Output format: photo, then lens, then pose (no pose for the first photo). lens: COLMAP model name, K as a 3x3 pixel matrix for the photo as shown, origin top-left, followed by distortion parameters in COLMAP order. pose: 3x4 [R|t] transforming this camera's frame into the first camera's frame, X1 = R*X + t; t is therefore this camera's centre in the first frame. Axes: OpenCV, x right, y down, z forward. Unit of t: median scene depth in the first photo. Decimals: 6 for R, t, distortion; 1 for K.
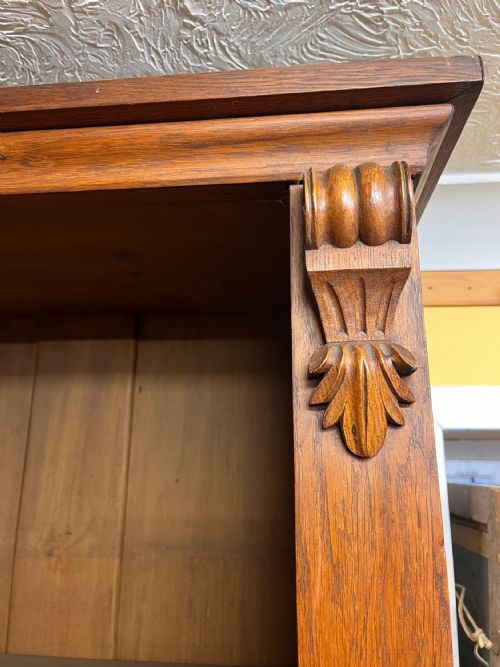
lens RADIAL K [[511.3, 0, 250.0], [0, 511.3, 333.5], [0, 0, 1]] dist [0.109883, -0.166014]
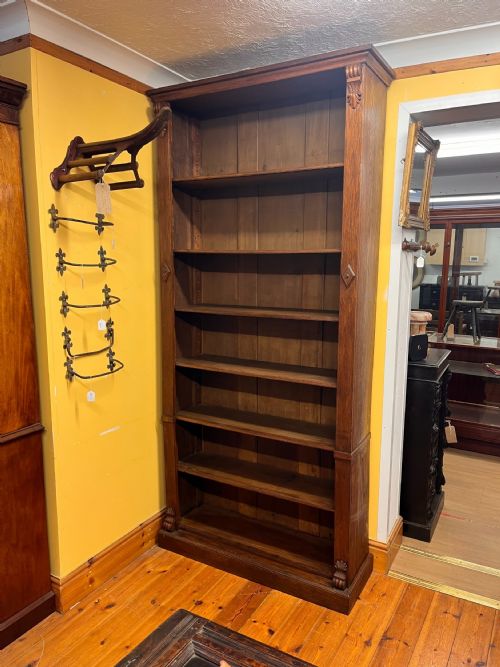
lens RADIAL K [[511.3, 0, 250.0], [0, 511.3, 333.5], [0, 0, 1]] dist [0.109883, -0.166014]
pose [[0.910153, 0.054997, -0.410605, 0.967493], [0.108512, 0.924894, 0.364411, 0.157594], [0.399808, -0.376226, 0.835828, -3.281331]]
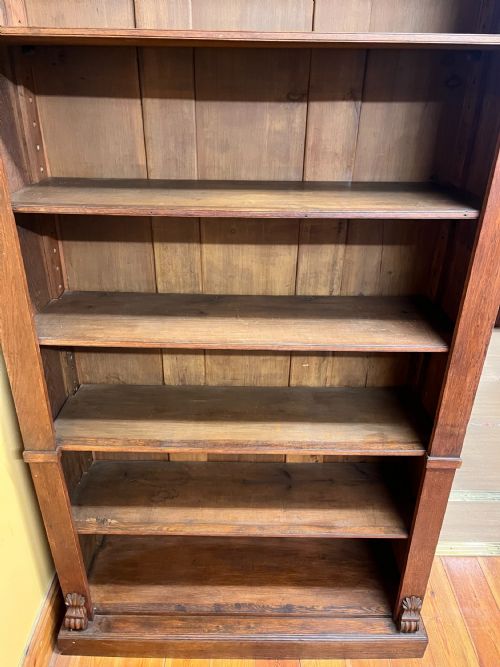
lens RADIAL K [[508.7, 0, 239.7], [0, 508.7, 334.5], [0, 0, 1]] dist [0.109874, -0.159552]
pose [[0.996194, -0.037470, 0.078694, -0.894488], [-0.024456, 0.746441, 0.665002, 0.686474], [-0.083659, -0.664396, 0.742684, -1.311035]]
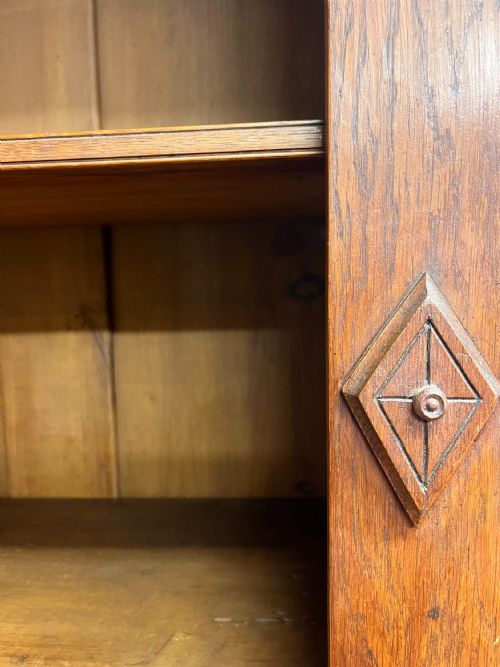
lens RADIAL K [[511.3, 0, 250.0], [0, 511.3, 333.5], [0, 0, 1]] dist [0.109883, -0.166014]
pose [[0.998616, -0.029392, 0.043619, -0.043199], [0.011579, 0.931800, 0.362788, 1.008620], [-0.051307, -0.361781, 0.930850, -0.132467]]
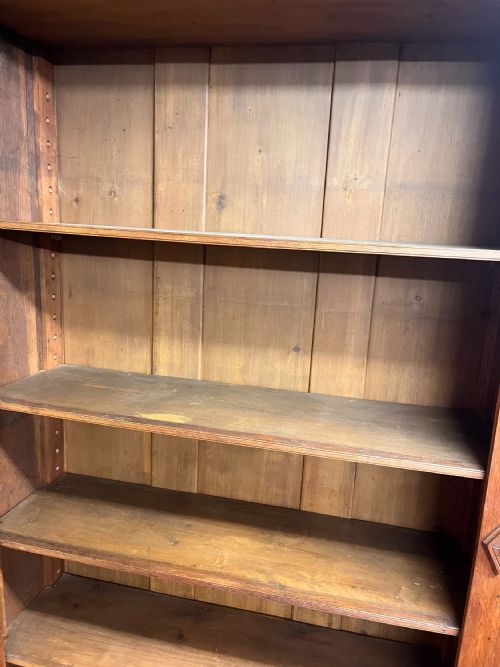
lens RADIAL K [[501.8, 0, 250.0], [0, 501.8, 333.5], [0, 0, 1]] dist [0.077950, -0.110270]
pose [[0.992175, 0.067783, -0.104851, -0.480144], [-0.013753, 0.894019, 0.447817, 0.071912], [0.124093, -0.442871, 0.887956, -0.867208]]
